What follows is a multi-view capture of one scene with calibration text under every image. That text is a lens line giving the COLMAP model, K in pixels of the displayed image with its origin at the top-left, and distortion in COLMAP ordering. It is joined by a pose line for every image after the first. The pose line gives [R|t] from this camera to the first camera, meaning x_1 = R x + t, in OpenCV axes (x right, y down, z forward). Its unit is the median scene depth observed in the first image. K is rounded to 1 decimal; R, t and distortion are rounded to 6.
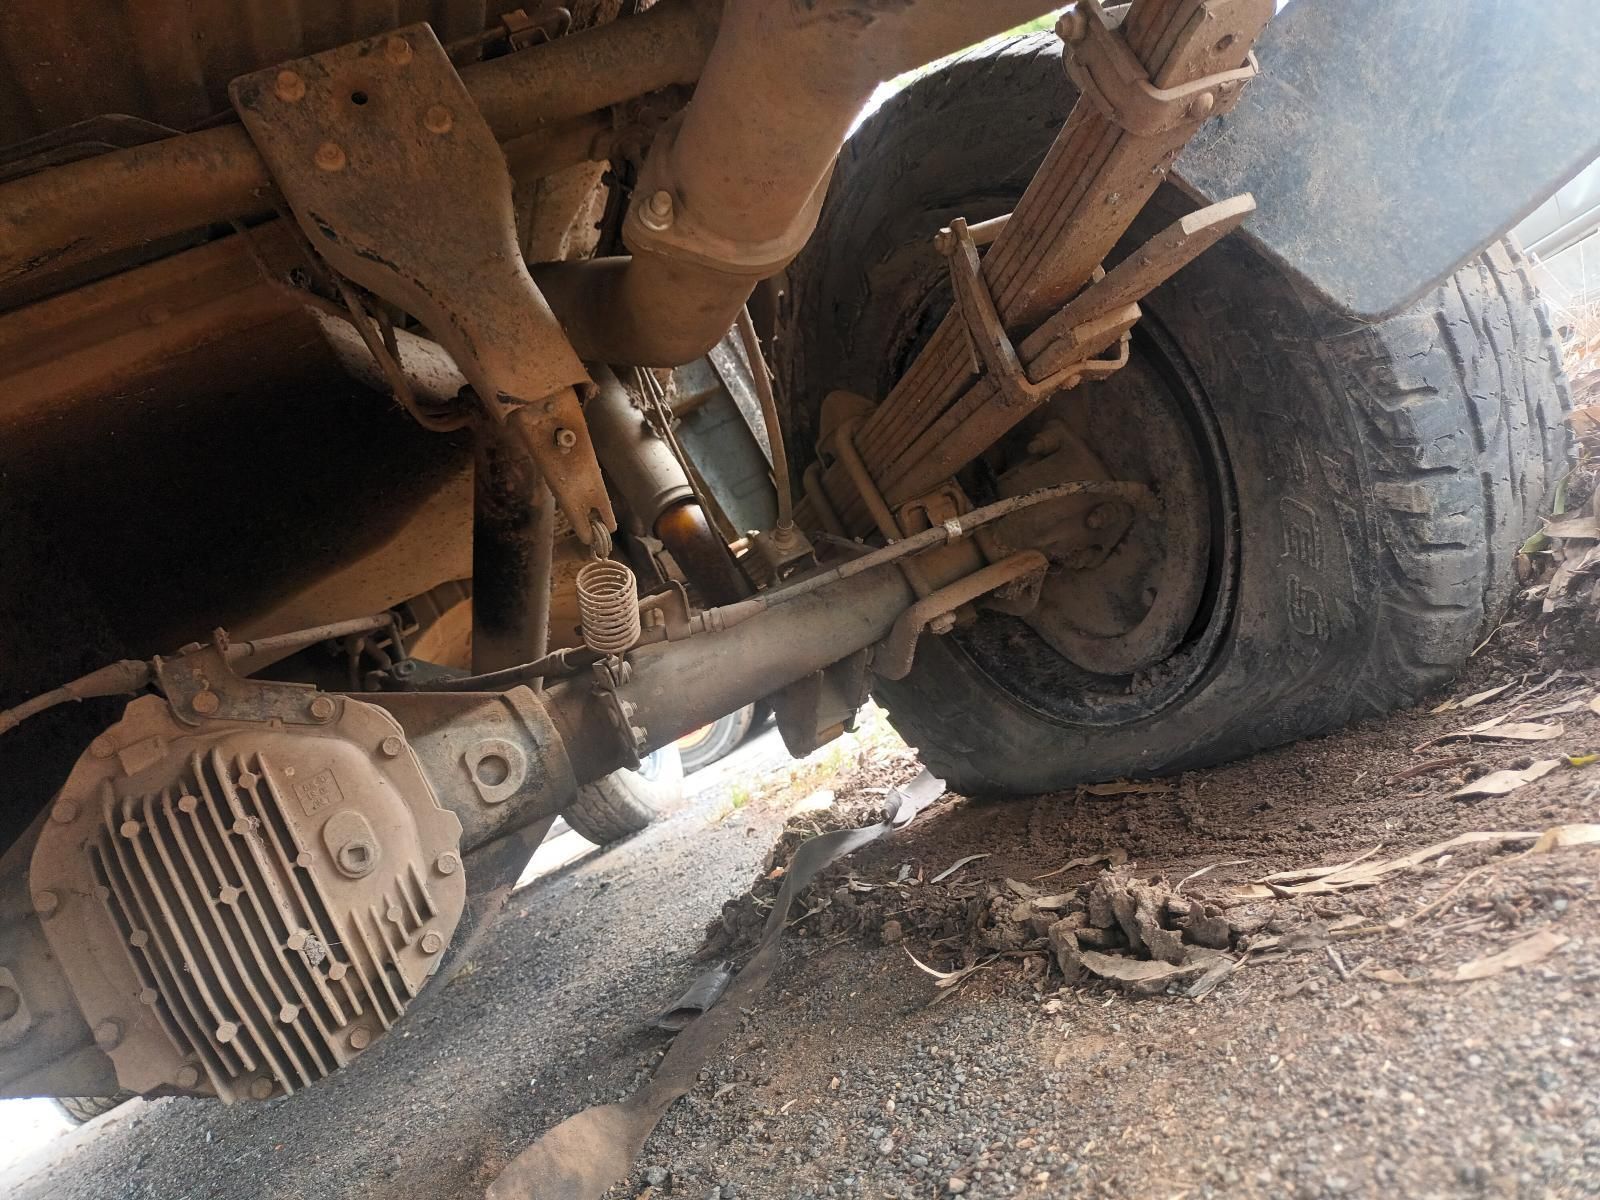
lens RADIAL K [[1200.2, 0, 797.3], [0, 1200.2, 611.9], [0, 0, 1]] dist [0.070977, -0.119931]
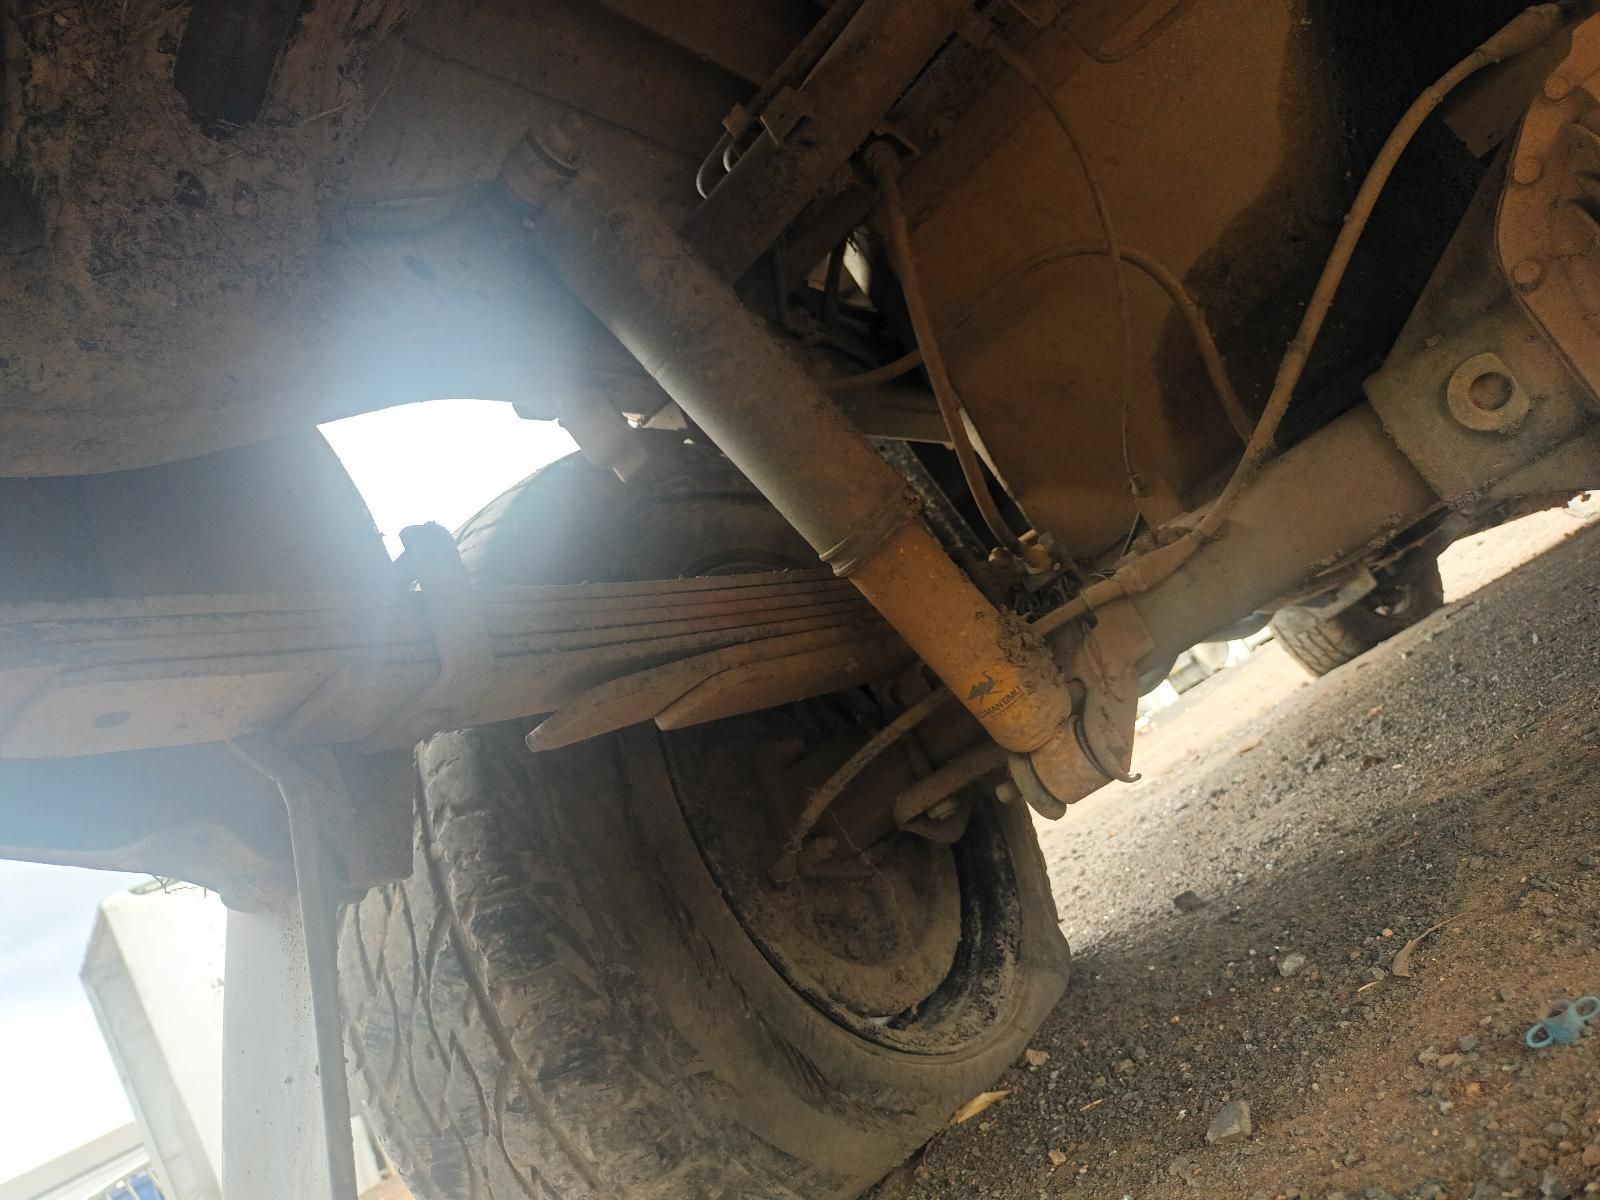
lens RADIAL K [[1186.2, 0, 770.4], [0, 1186.2, 641.4], [0, 0, 1]] dist [0.006273, -0.047372]
pose [[0.650524, -0.028566, -0.758948, -0.281839], [0.265075, 0.944992, 0.191638, 0.155861], [0.711726, -0.325843, 0.622312, -0.038261]]
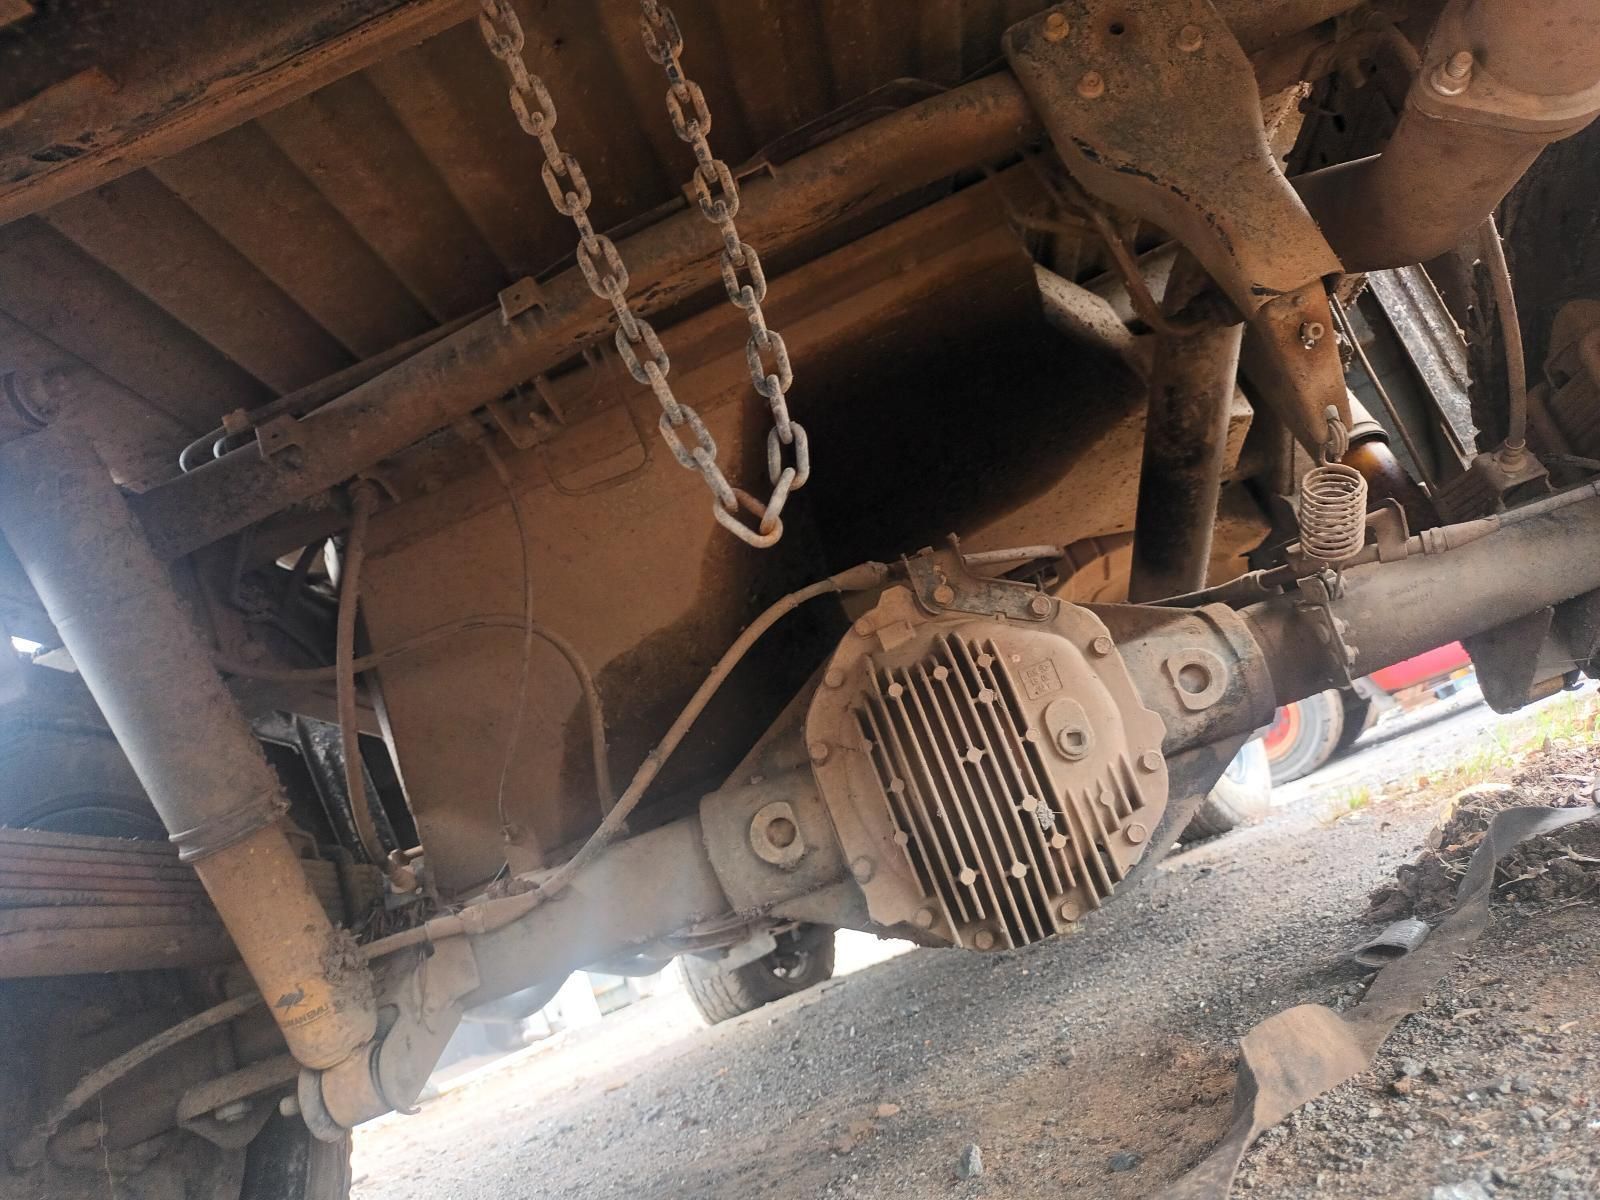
lens RADIAL K [[1201.6, 0, 784.6], [0, 1201.6, 620.6], [0, 0, 1]] dist [0.067711, -0.131147]
pose [[0.901366, 0.036250, -0.431538, -0.124404], [-0.040844, 0.999165, -0.001381, 0.097566], [0.431127, 0.018871, 0.902094, -0.073479]]
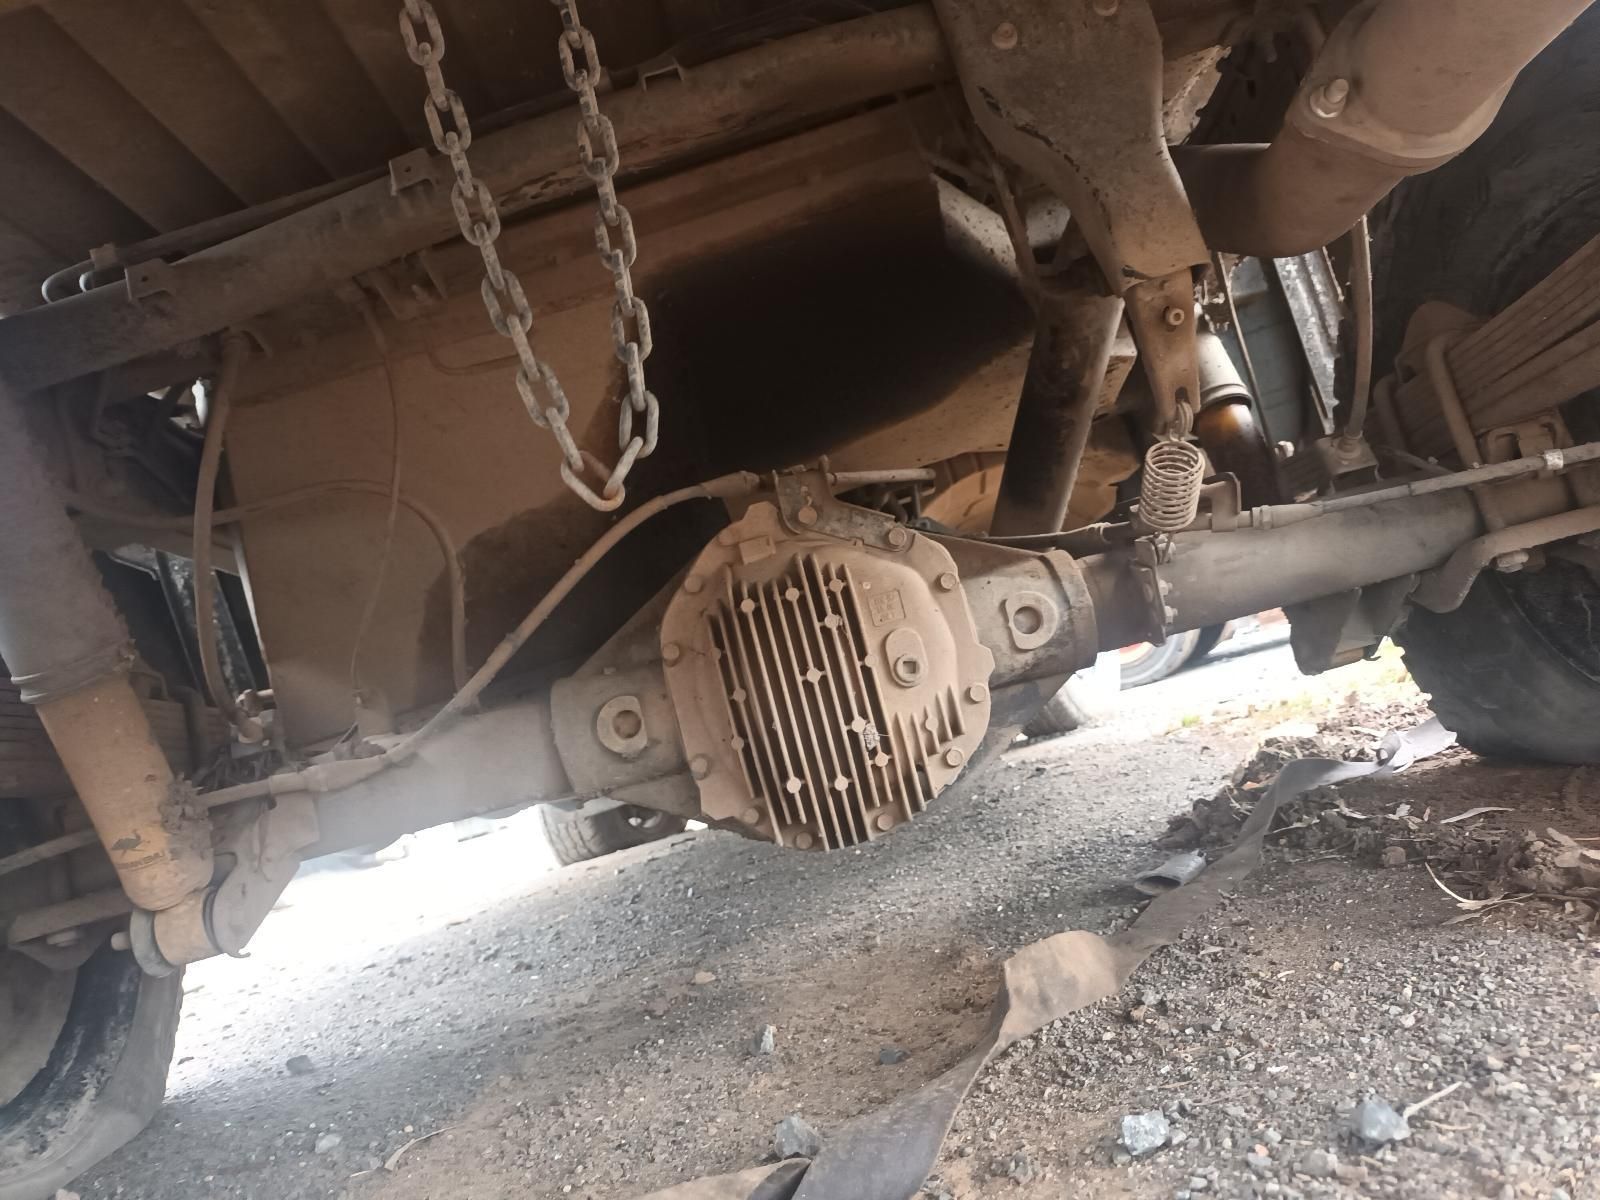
lens RADIAL K [[1209.0, 0, 787.9], [0, 1209.0, 612.4], [0, 0, 1]] dist [0.059471, -0.099904]
pose [[0.923650, 0.183771, -0.336303, -0.084726], [-0.156513, 0.981896, 0.106692, 0.041009], [0.349822, -0.045910, 0.935691, -0.103410]]
